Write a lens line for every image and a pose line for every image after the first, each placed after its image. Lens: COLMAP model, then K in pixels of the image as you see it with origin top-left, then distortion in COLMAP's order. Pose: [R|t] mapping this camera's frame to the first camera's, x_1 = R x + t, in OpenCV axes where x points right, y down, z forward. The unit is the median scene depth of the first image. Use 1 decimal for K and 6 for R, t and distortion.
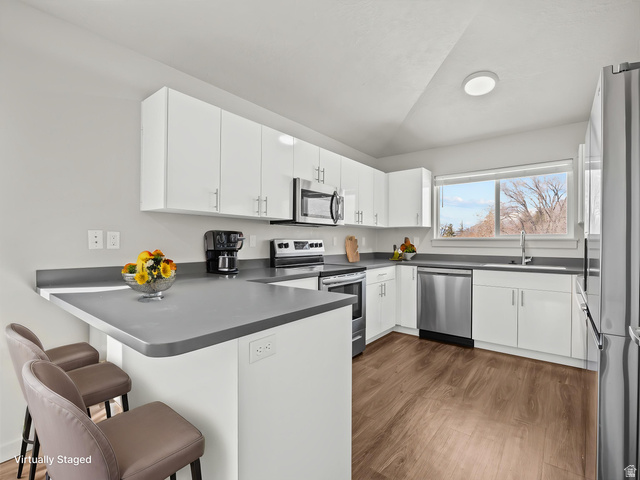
lens RADIAL K [[307.4, 0, 319.2], [0, 307.4, 241.5], [0, 0, 1]] dist [-0.003474, -0.000517]
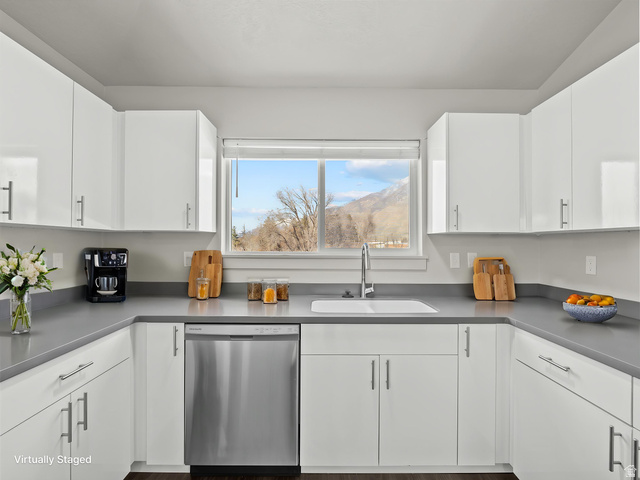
lens RADIAL K [[307.4, 0, 319.2], [0, 307.4, 241.5], [0, 0, 1]] dist [-0.003474, -0.000517]
pose [[0.780767, 0.003129, 0.624815, 0.204901], [0.000586, 0.999983, -0.005740, -0.034215], [-0.624823, 0.004848, 0.780752, 0.565940]]
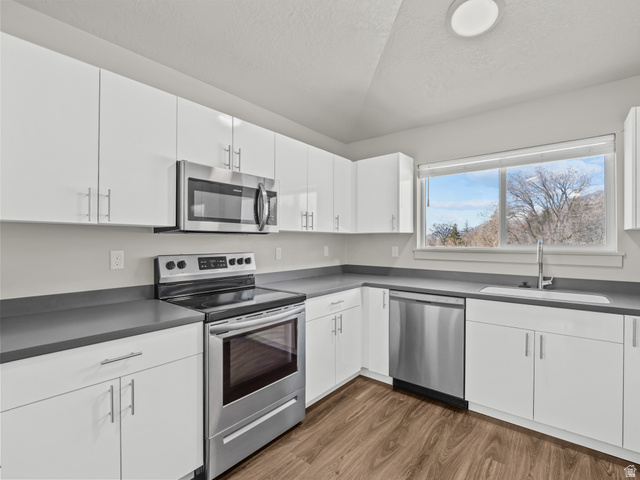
lens RADIAL K [[306.3, 0, 319.4], [0, 306.3, 241.3], [0, 0, 1]] dist [-0.003592, -0.000445]
pose [[0.999891, -0.002198, -0.014616, 0.175942], [0.002174, 0.999996, -0.001645, -0.031422], [0.014620, 0.001613, 0.999892, 0.300935]]
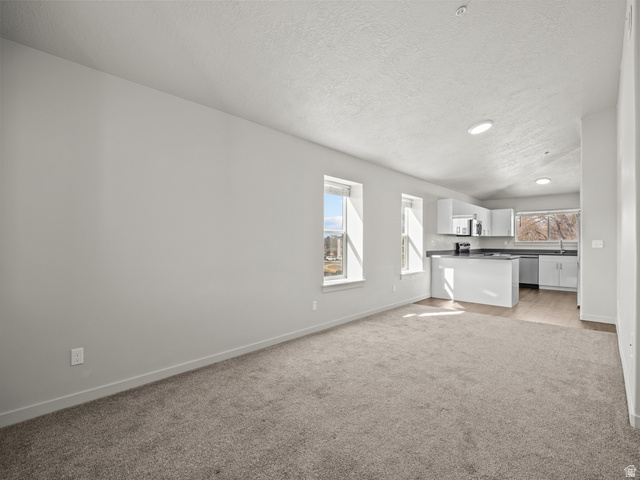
lens RADIAL K [[307.4, 0, 319.2], [0, 307.4, 241.5], [0, 0, 1]] dist [-0.003474, -0.000517]
pose [[0.997024, -0.000807, -0.077094, -0.941800], [0.000565, 0.999995, -0.003160, -0.006985], [0.077096, 0.003107, 0.997019, -1.396166]]
